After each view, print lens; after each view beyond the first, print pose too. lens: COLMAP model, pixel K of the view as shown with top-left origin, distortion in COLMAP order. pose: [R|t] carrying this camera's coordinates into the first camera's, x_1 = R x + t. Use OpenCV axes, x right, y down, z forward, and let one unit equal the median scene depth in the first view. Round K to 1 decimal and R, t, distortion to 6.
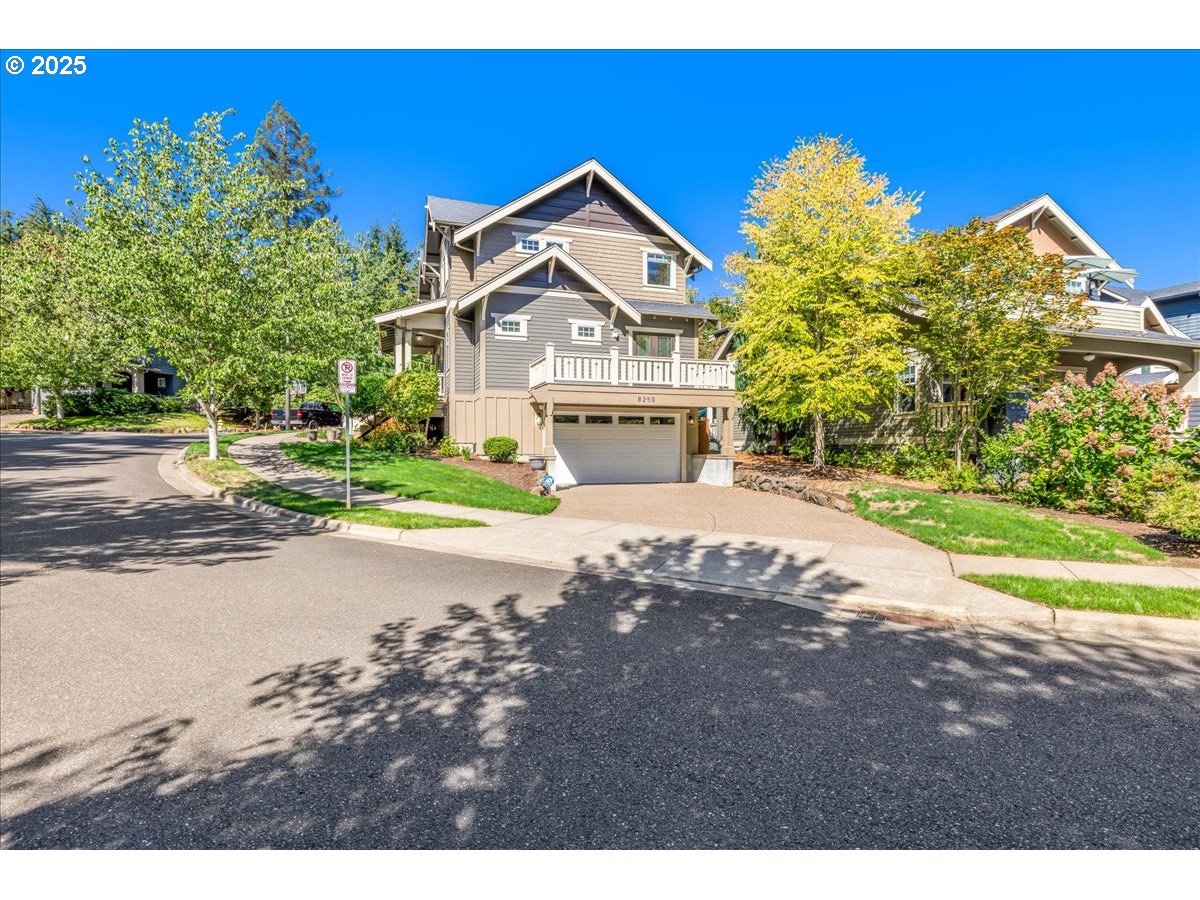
lens RADIAL K [[506.3, 0, 600.3], [0, 506.3, 444.4], [0, 0, 1]] dist [-0.000599, -0.000922]
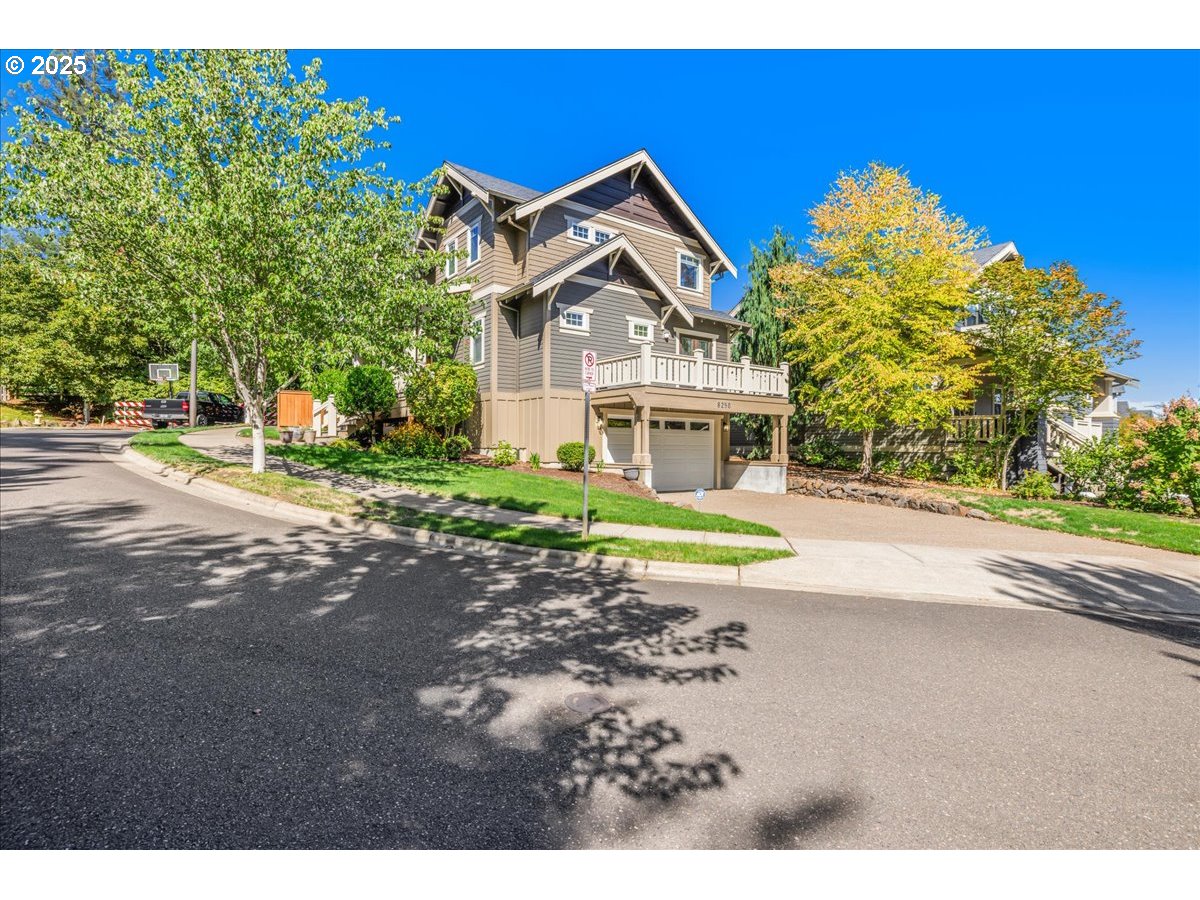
lens RADIAL K [[506.3, 0, 600.3], [0, 506.3, 444.4], [0, 0, 1]] dist [-0.000599, -0.000922]
pose [[0.967027, 0.011509, 0.254413, -0.334898], [-0.011013, 0.999934, -0.003376, -0.006785], [-0.254435, 0.000463, 0.967090, 0.106522]]
